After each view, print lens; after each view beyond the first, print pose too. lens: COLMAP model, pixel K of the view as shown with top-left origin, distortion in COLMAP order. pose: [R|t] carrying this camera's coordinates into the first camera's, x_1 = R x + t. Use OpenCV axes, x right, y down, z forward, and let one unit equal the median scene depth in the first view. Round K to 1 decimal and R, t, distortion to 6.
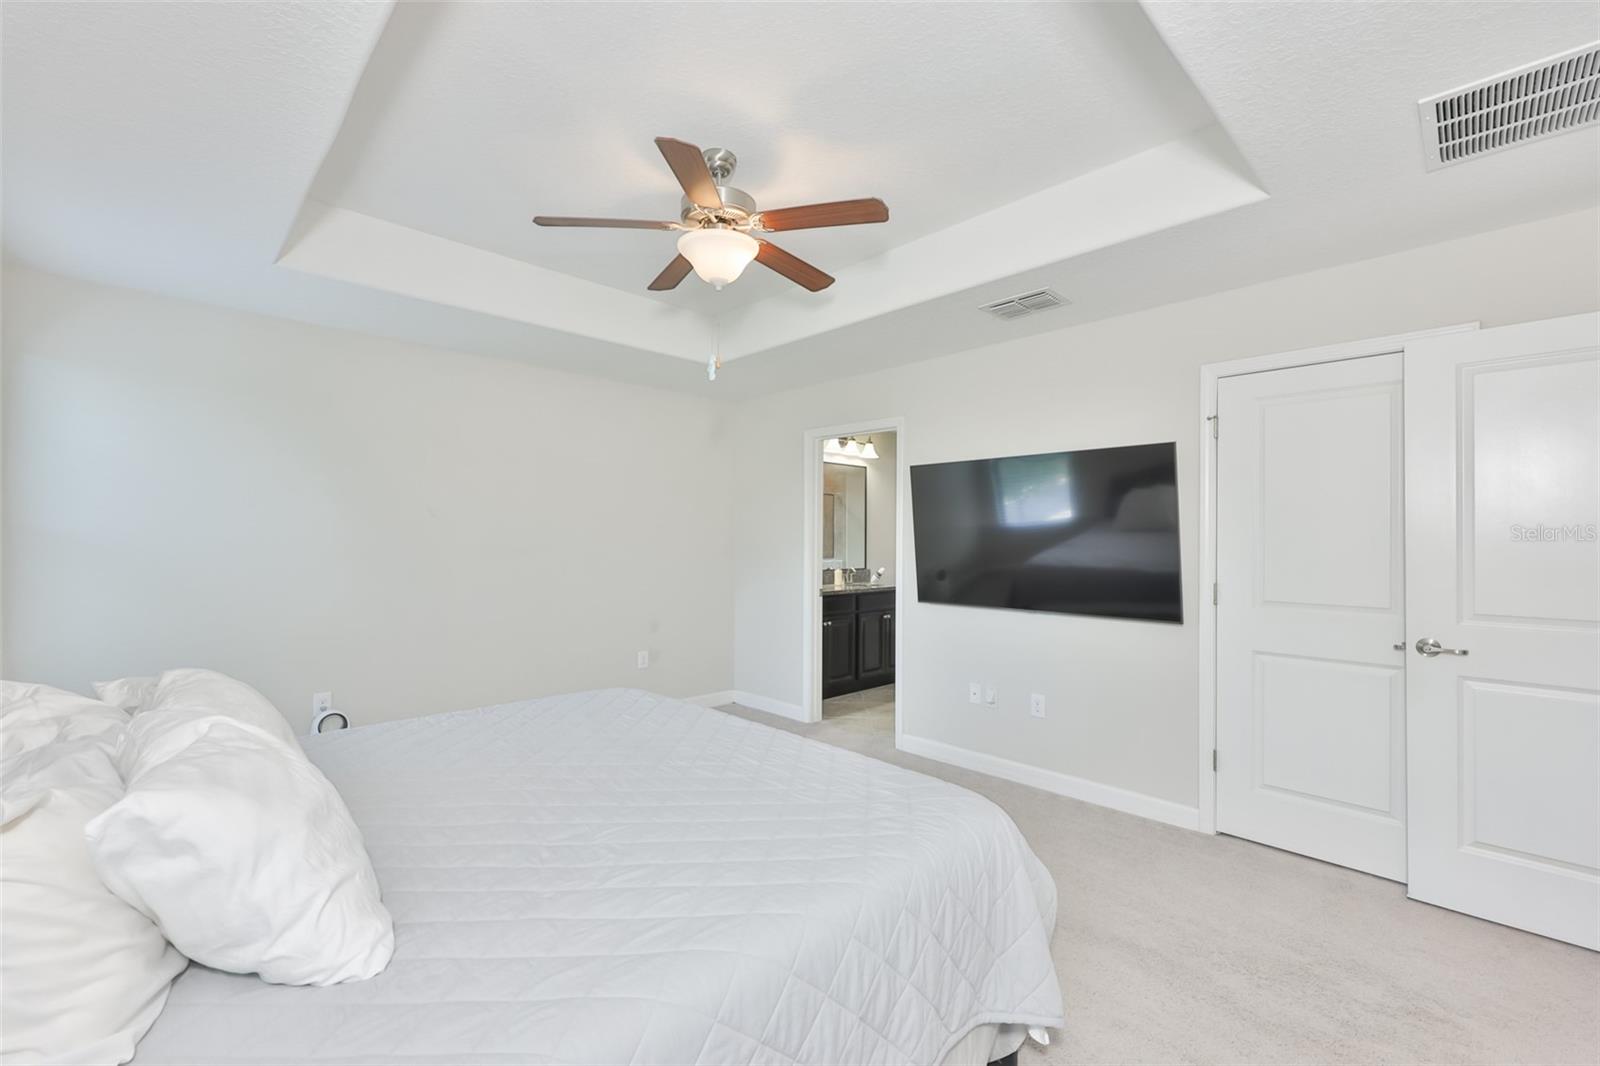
lens RADIAL K [[681.4, 0, 797.6], [0, 681.4, 543.3], [0, 0, 1]] dist [0.000559, 0.000092]
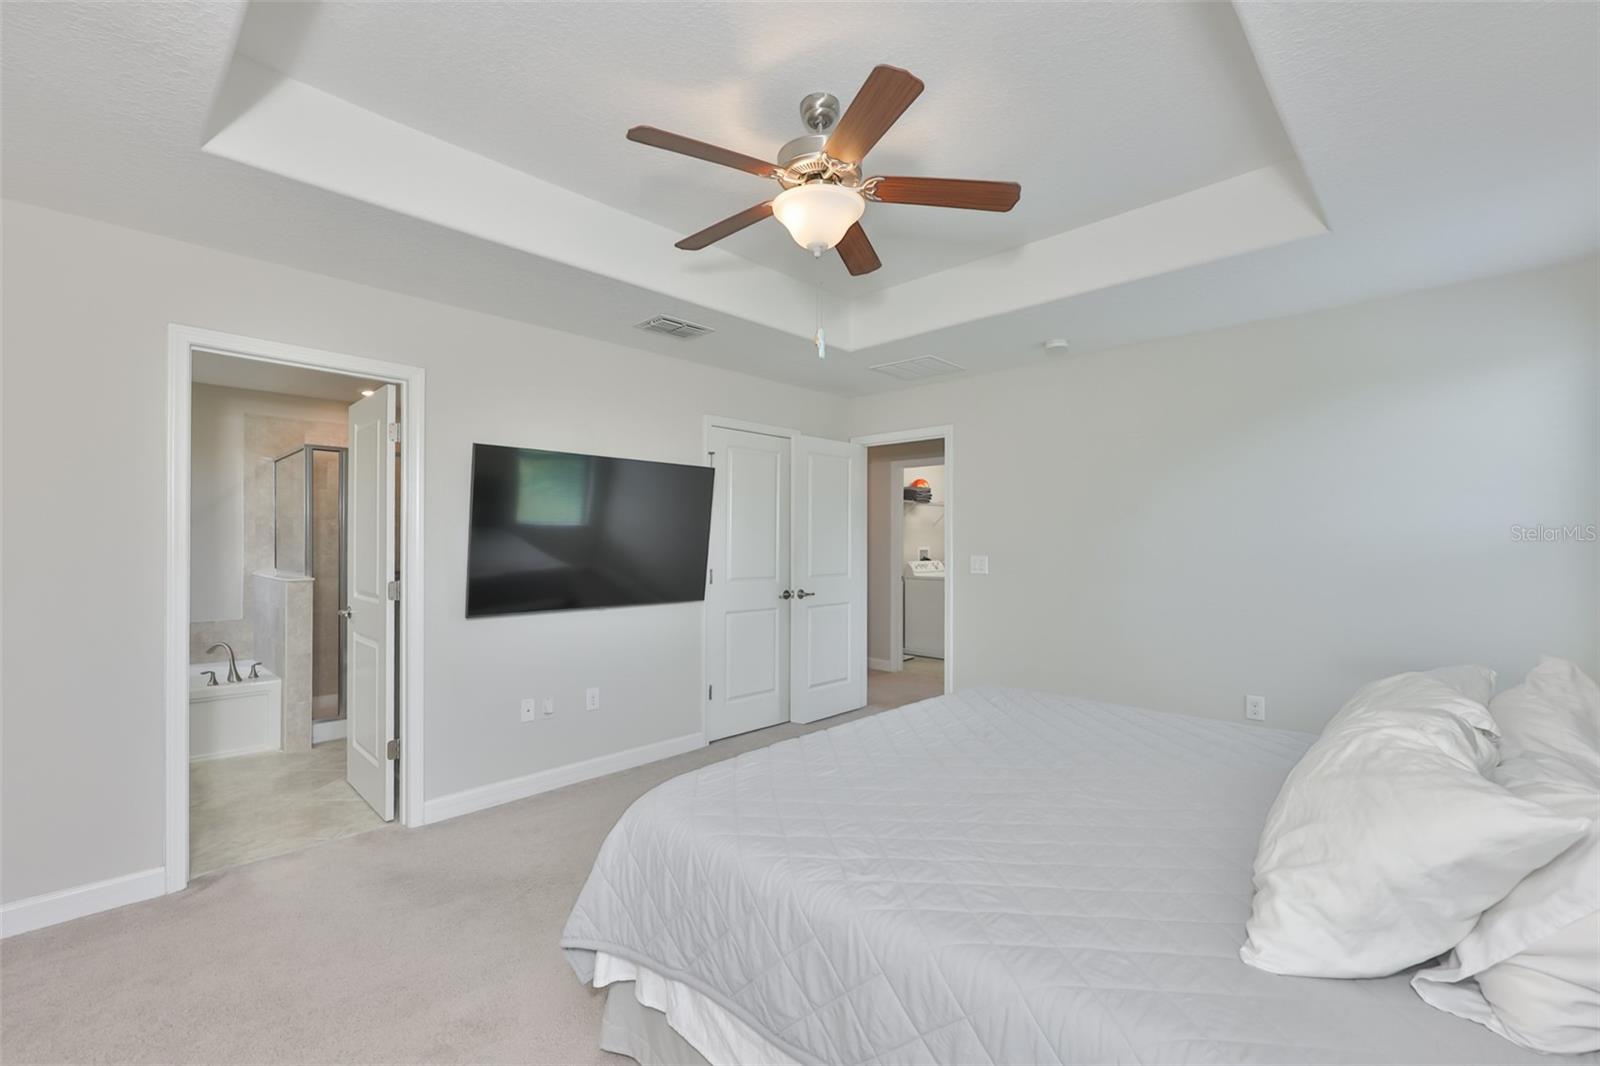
lens RADIAL K [[681.4, 0, 797.6], [0, 681.4, 543.3], [0, 0, 1]] dist [0.000559, 0.000092]
pose [[-0.040387, -0.007032, 0.999159, -0.692145], [0.004022, 0.999966, 0.007200, -0.003655], [-0.999176, 0.004310, -0.040357, 0.734187]]
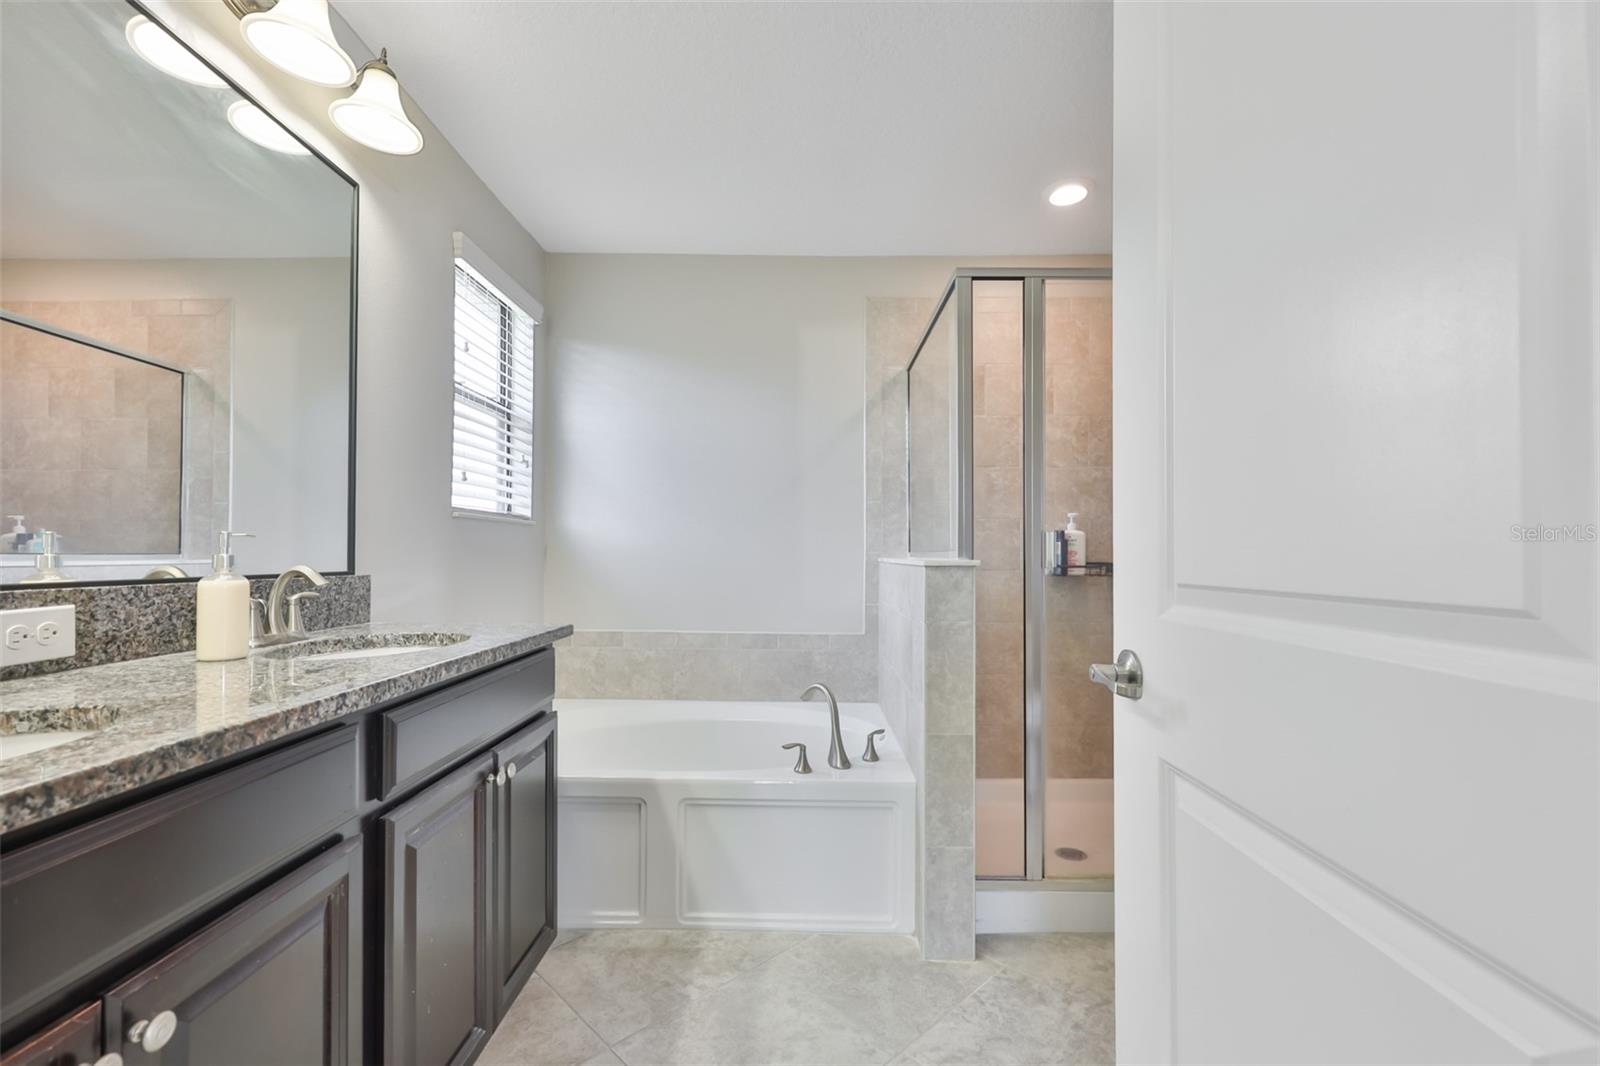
lens RADIAL K [[681.4, 0, 797.6], [0, 681.4, 543.3], [0, 0, 1]] dist [0.000559, 0.000092]
pose [[0.703315, 0.002250, 0.710875, 0.061745], [0.005730, 0.999945, -0.008833, 0.053095], [-0.710855, 0.010285, 0.703263, 1.258903]]
